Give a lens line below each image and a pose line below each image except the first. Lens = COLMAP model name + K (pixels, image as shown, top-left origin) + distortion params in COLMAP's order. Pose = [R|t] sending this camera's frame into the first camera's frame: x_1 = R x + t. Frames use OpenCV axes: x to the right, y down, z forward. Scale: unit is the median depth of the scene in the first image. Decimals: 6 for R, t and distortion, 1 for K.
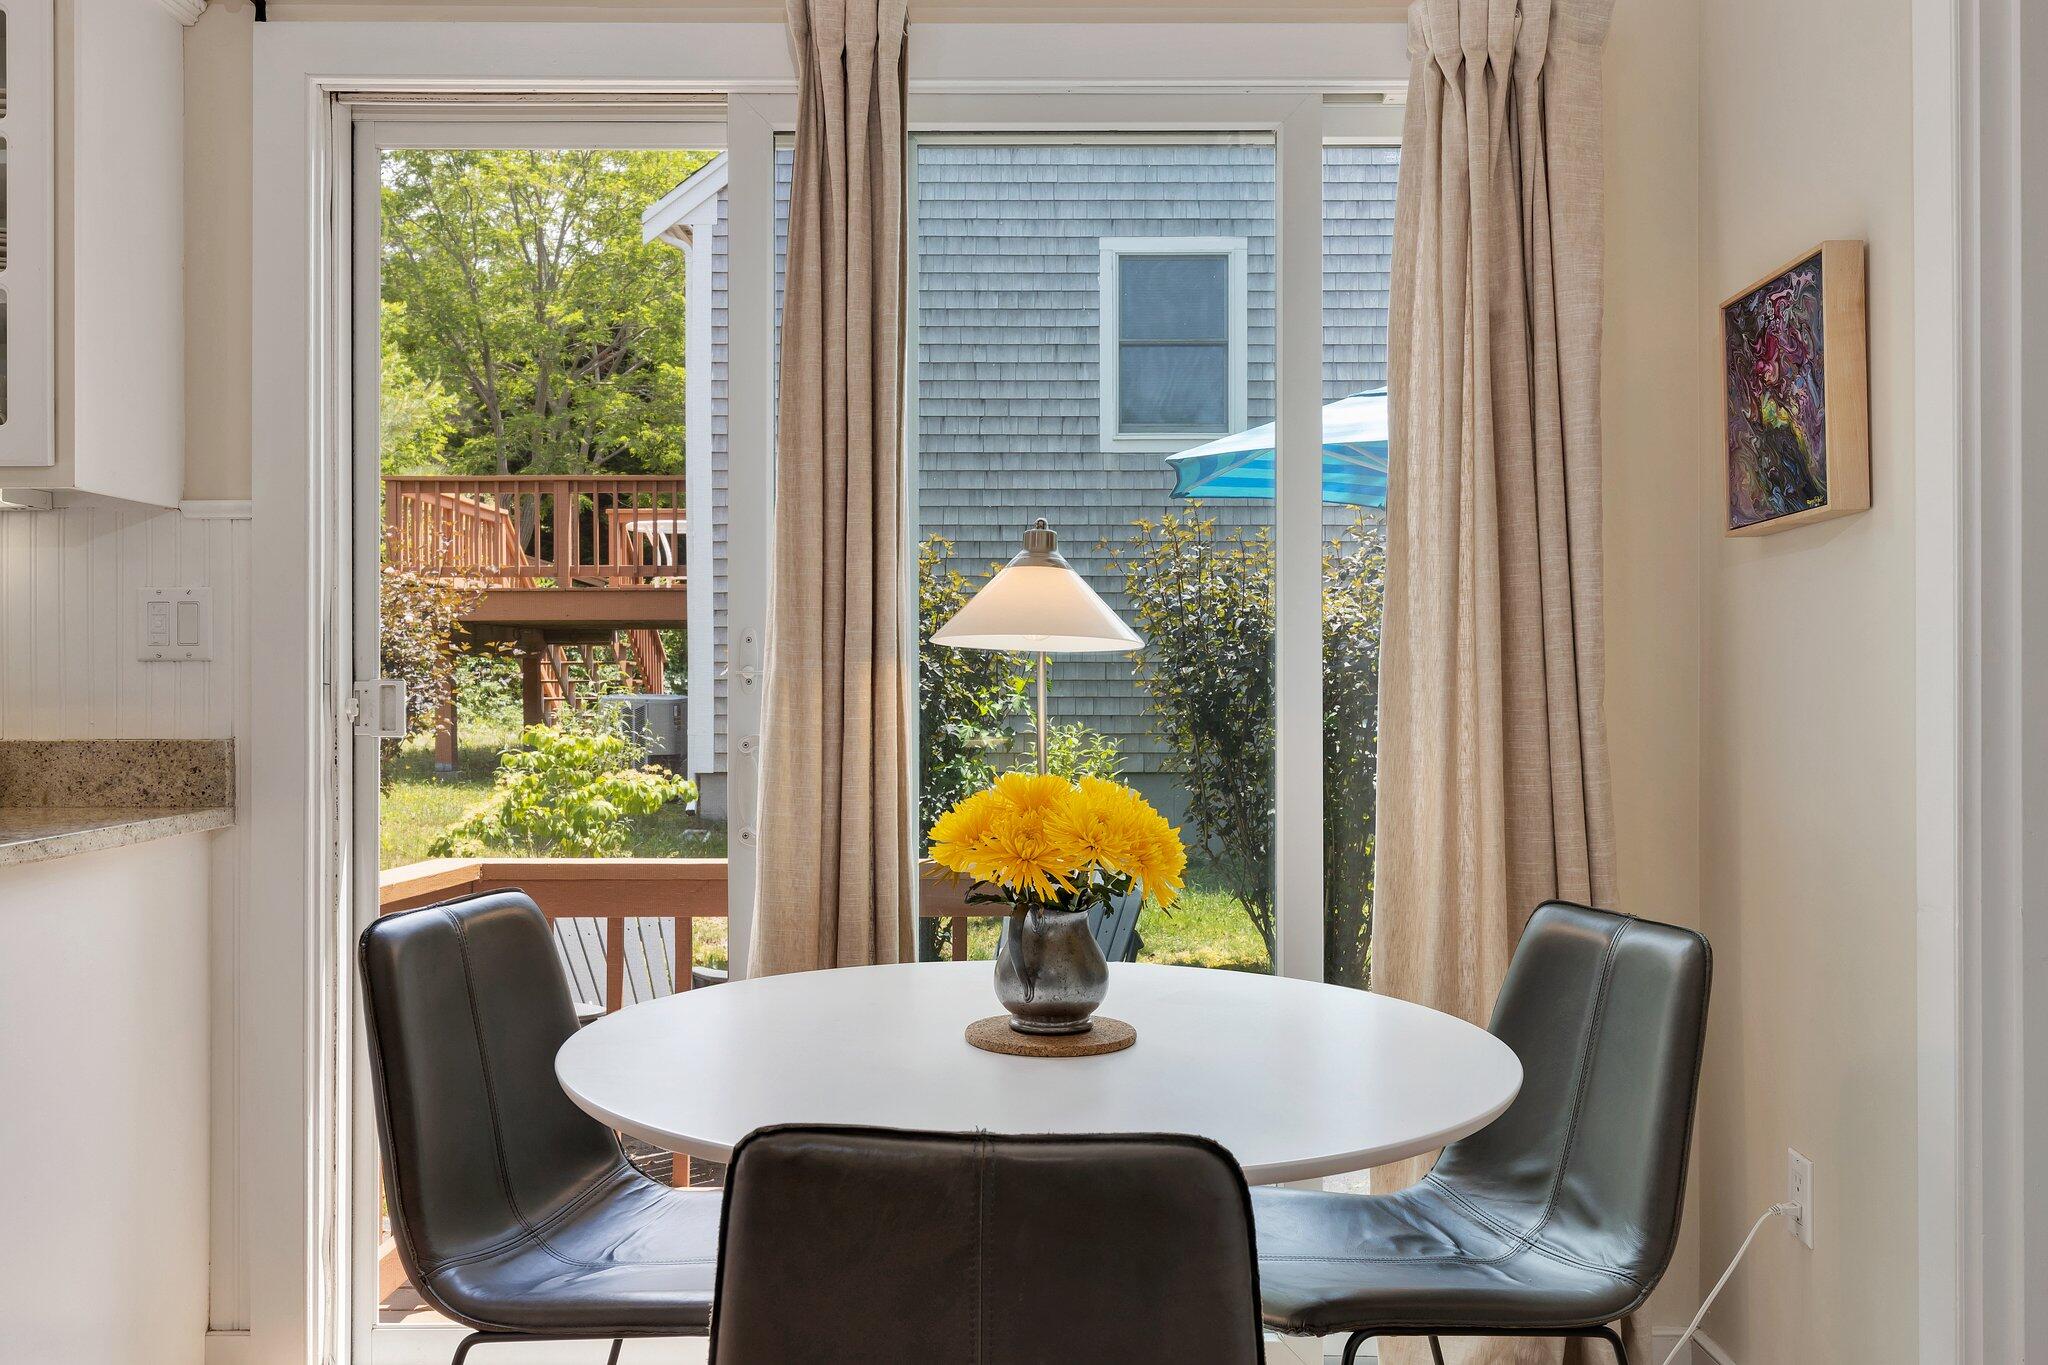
lens RADIAL K [[1804.5, 0, 1021.7], [0, 1804.5, 656.4], [0, 0, 1]] dist [0.012745, -0.011532]
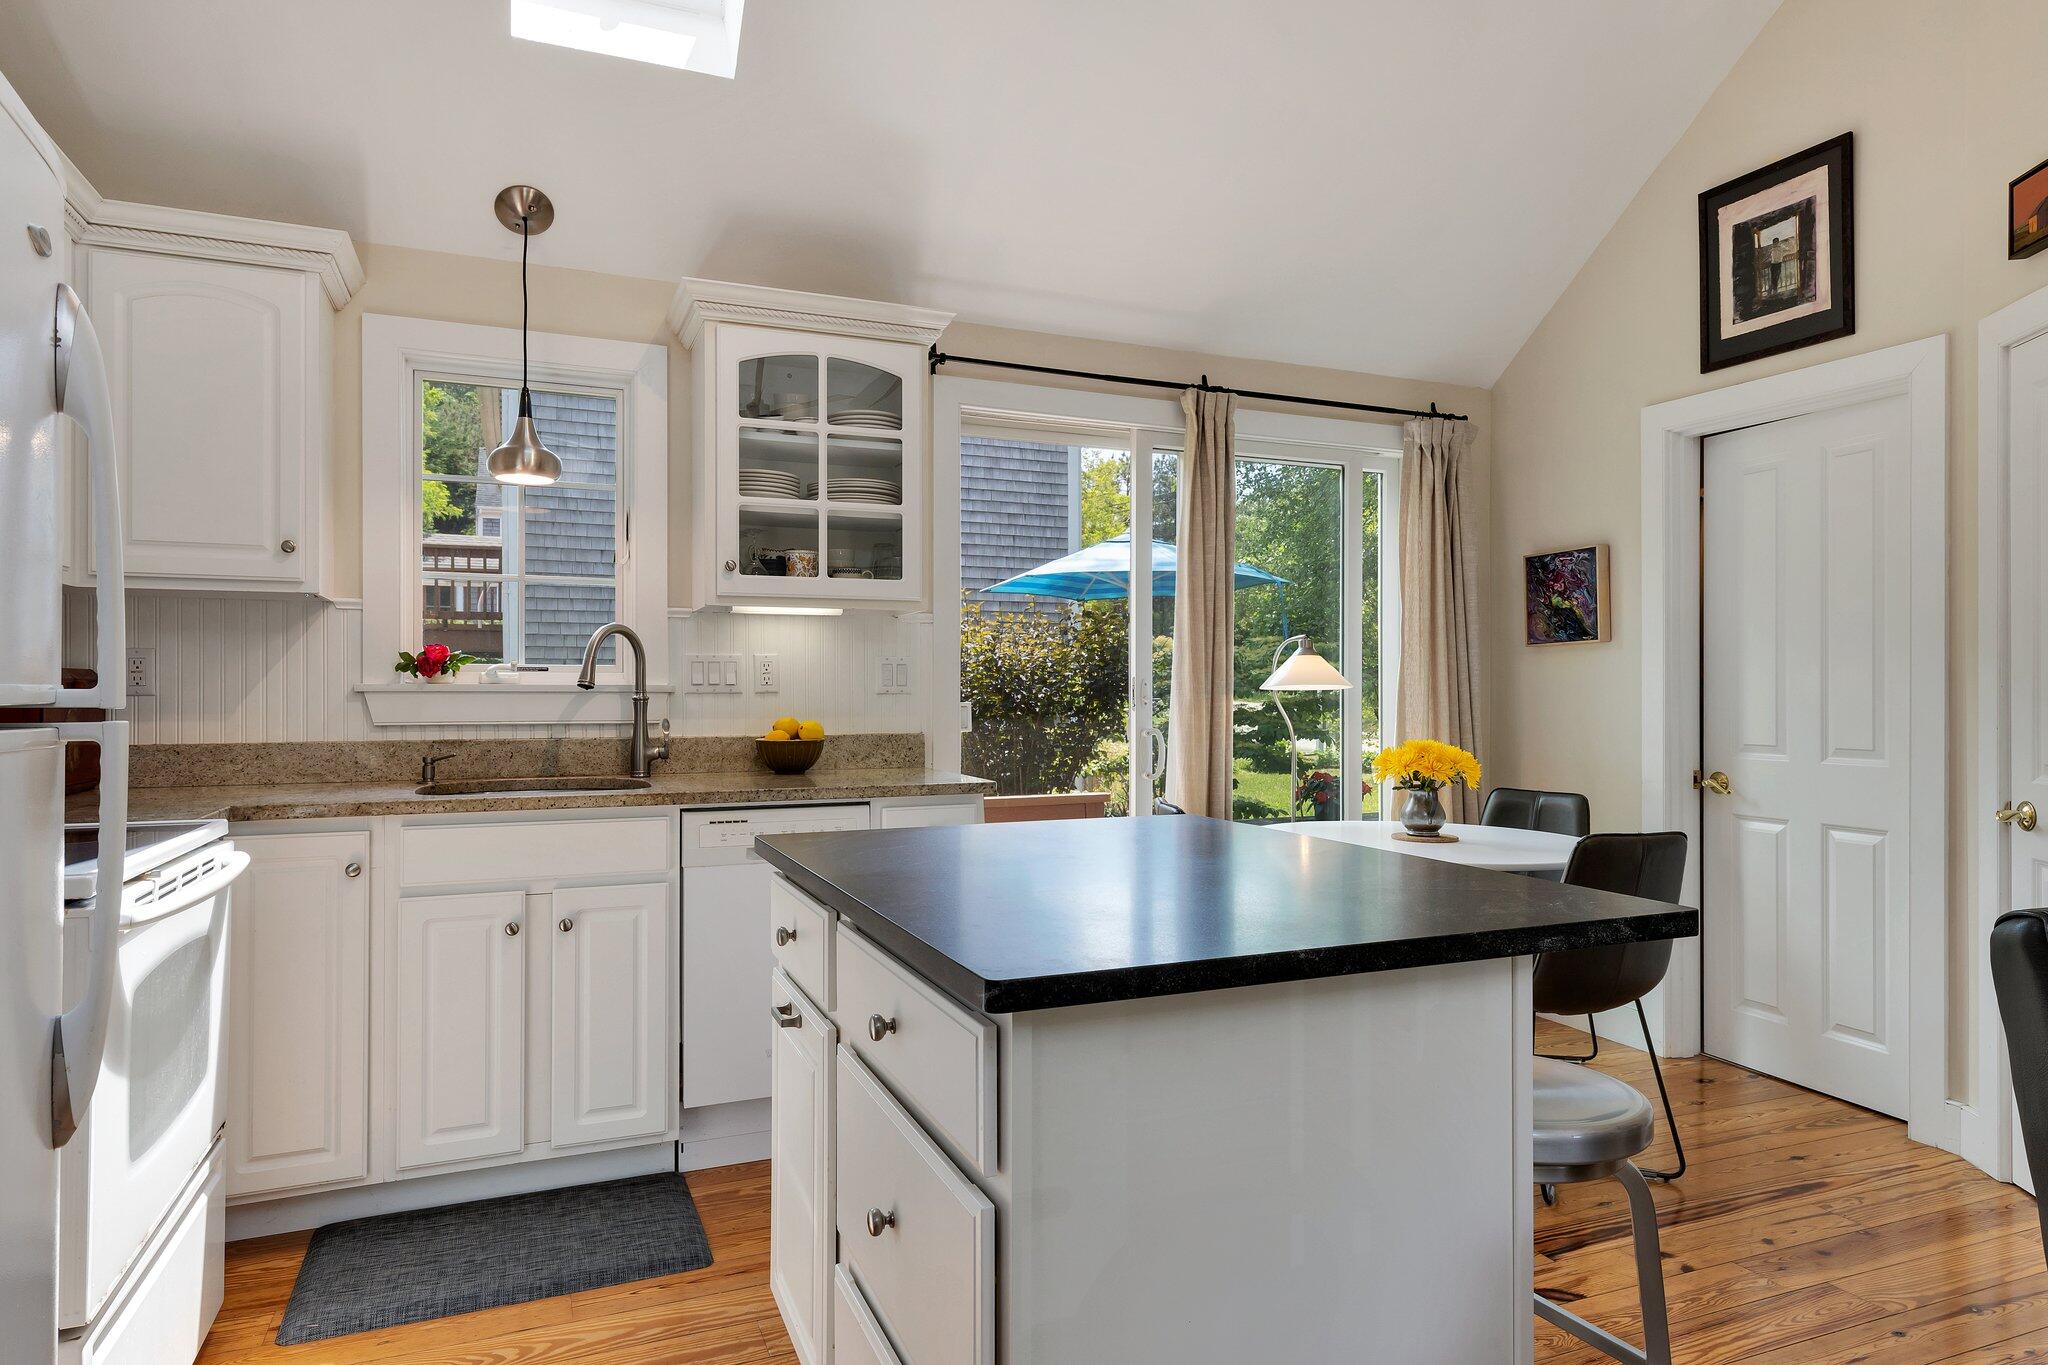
lens RADIAL K [[1211.6, 0, 1033.1], [0, 1211.6, 685.8], [0, 0, 1]] dist [0.005182, 0.001298]
pose [[0.913907, 0.003169, 0.405912, -1.037923], [-0.005293, 0.999978, 0.004111, -0.014955], [-0.405889, -0.005905, 0.913903, -0.323938]]
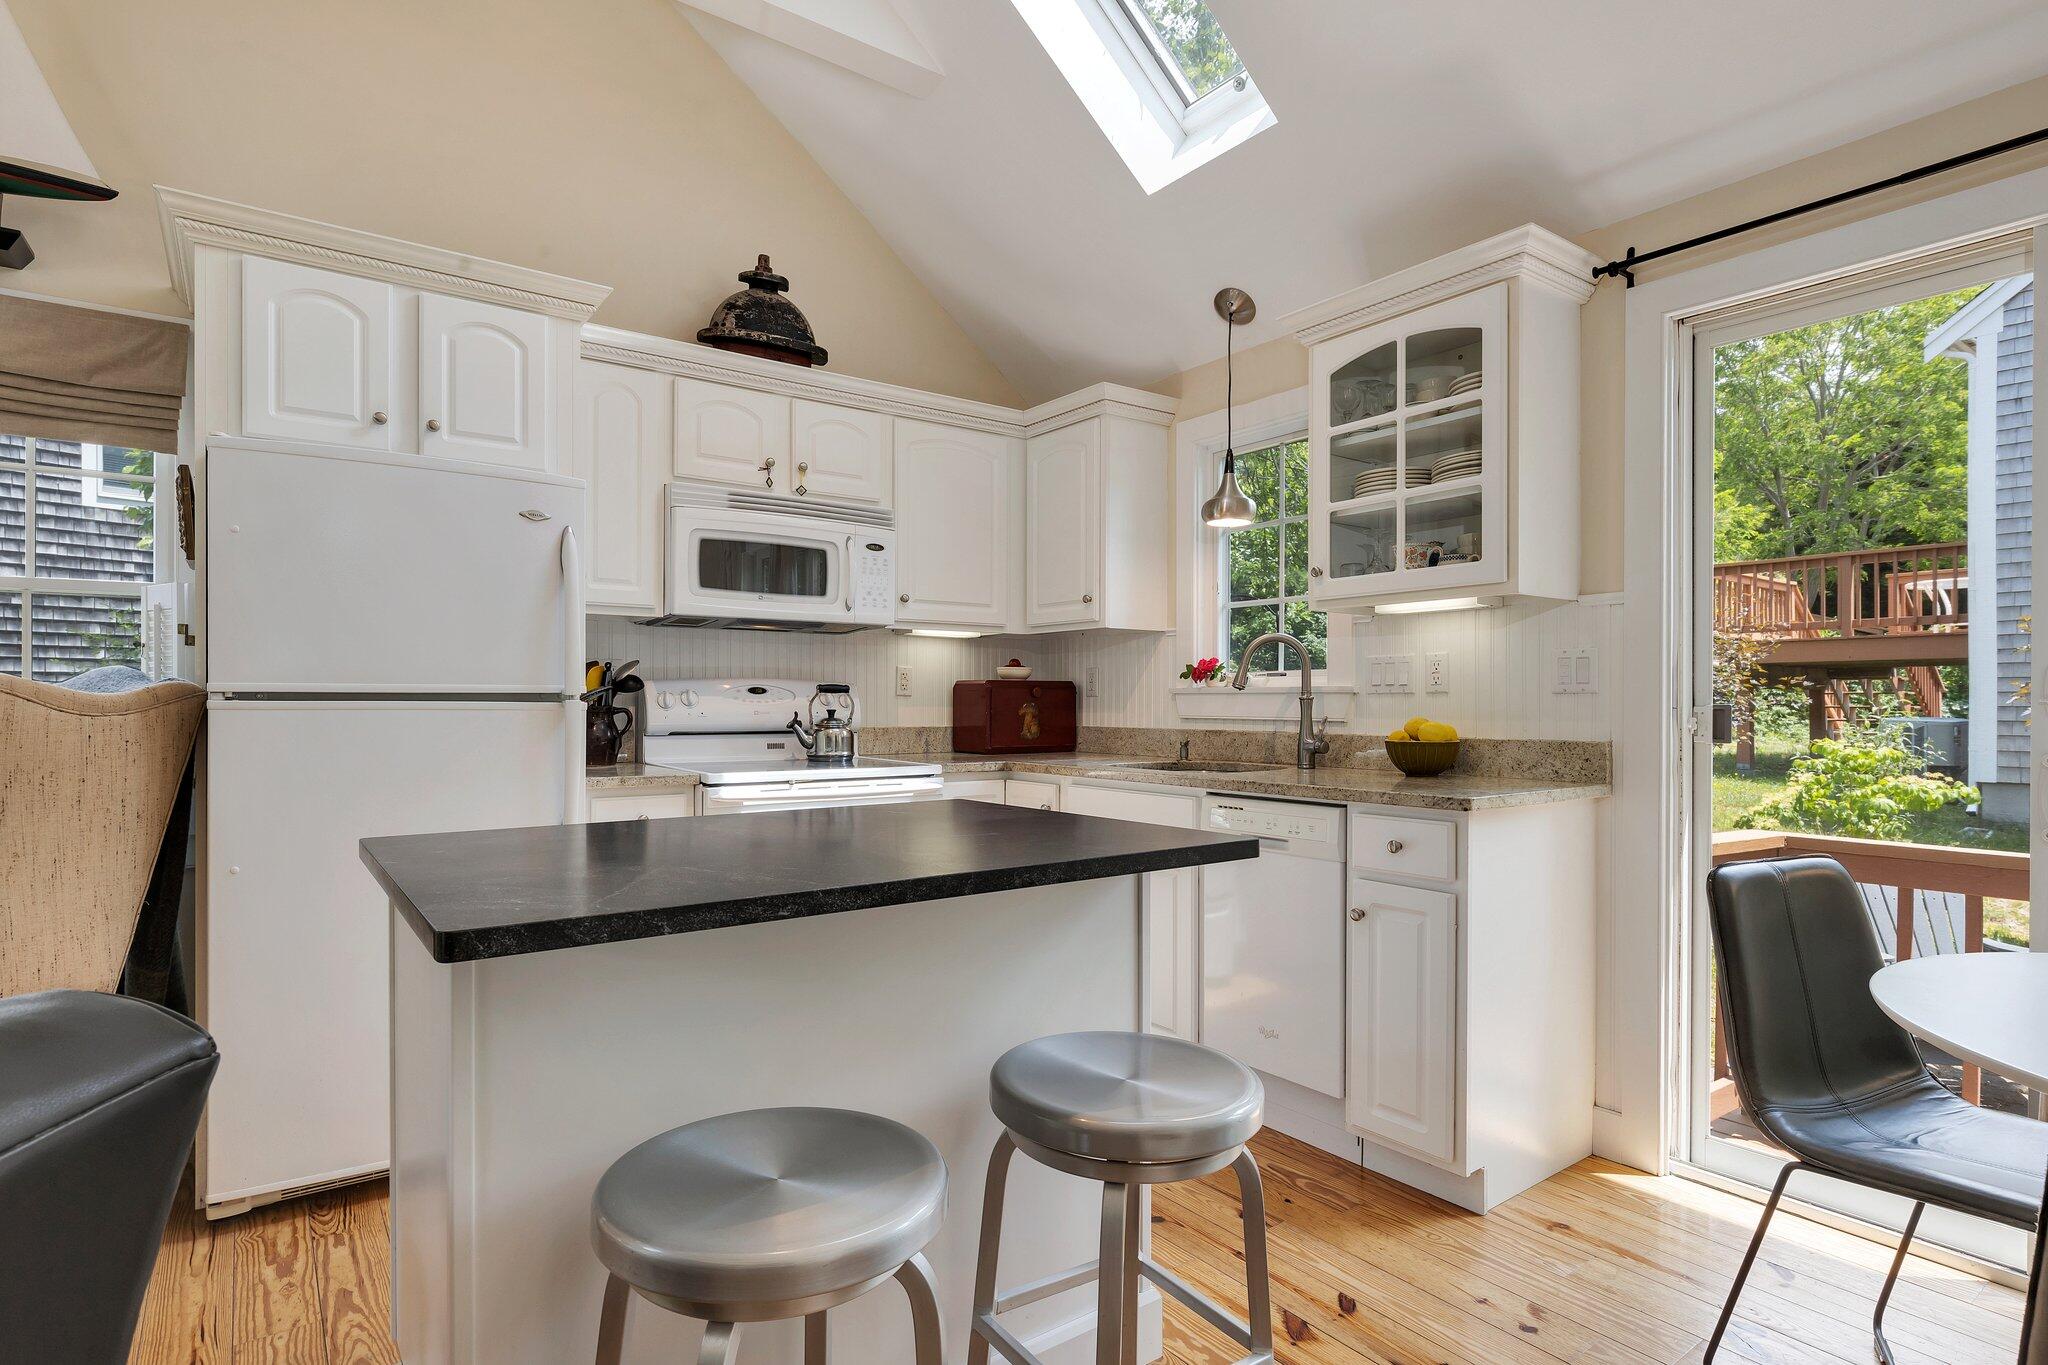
lens RADIAL K [[1067.5, 0, 1019.1], [0, 1067.5, 705.5], [0, 0, 1]] dist [-0.001193, 0.002699]
pose [[0.602034, 0.005713, -0.798450, 0.003411], [0.005035, 0.999927, 0.010951, 0.000452], [0.798455, -0.010613, 0.601961, 0.014054]]
